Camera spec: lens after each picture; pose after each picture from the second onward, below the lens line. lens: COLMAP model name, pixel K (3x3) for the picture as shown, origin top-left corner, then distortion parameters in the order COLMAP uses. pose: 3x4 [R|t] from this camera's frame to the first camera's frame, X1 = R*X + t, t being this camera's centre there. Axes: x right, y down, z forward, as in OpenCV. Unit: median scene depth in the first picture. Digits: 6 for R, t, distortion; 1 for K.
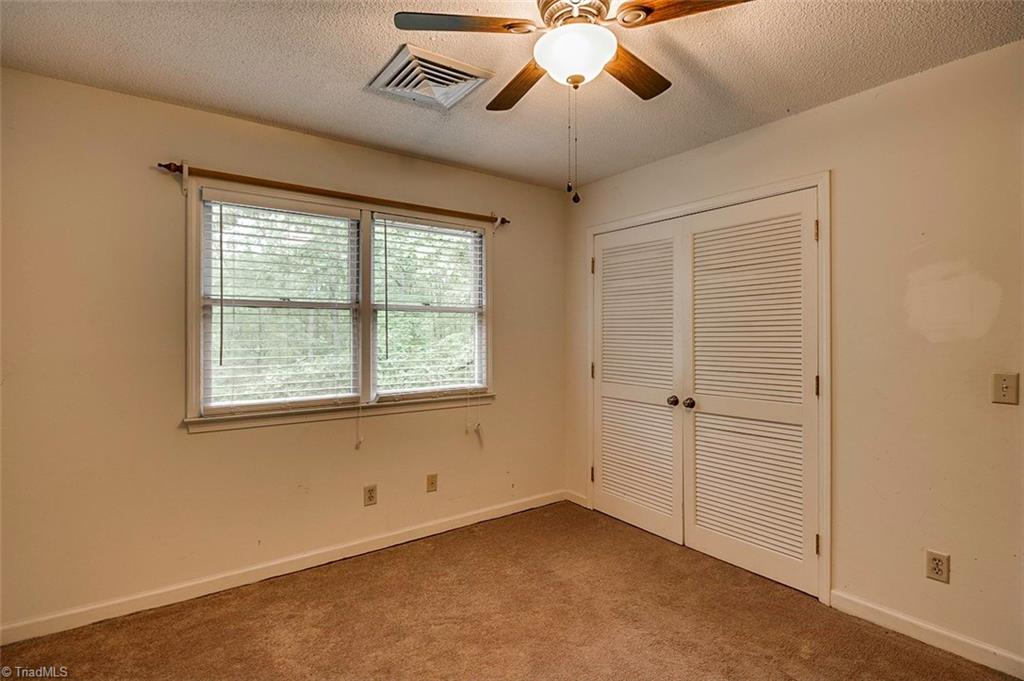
lens RADIAL K [[506.3, 0, 497.8], [0, 506.3, 337.6], [0, 0, 1]] dist [-0.001790, -0.000912]
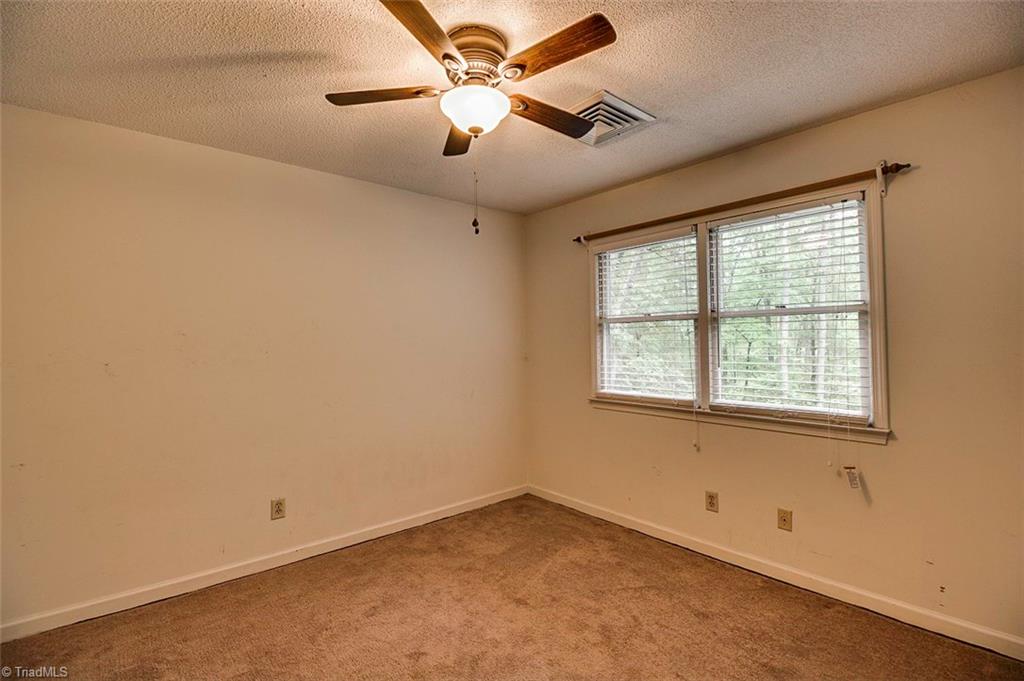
lens RADIAL K [[473.1, 0, 512.0], [0, 473.1, 340.5], [0, 0, 1]] dist [0.023765, -0.015906]
pose [[0.092888, -0.004034, -0.995668, 0.678249], [0.002246, 0.999990, -0.003842, -0.007856], [0.995674, -0.001879, 0.092896, 0.526486]]
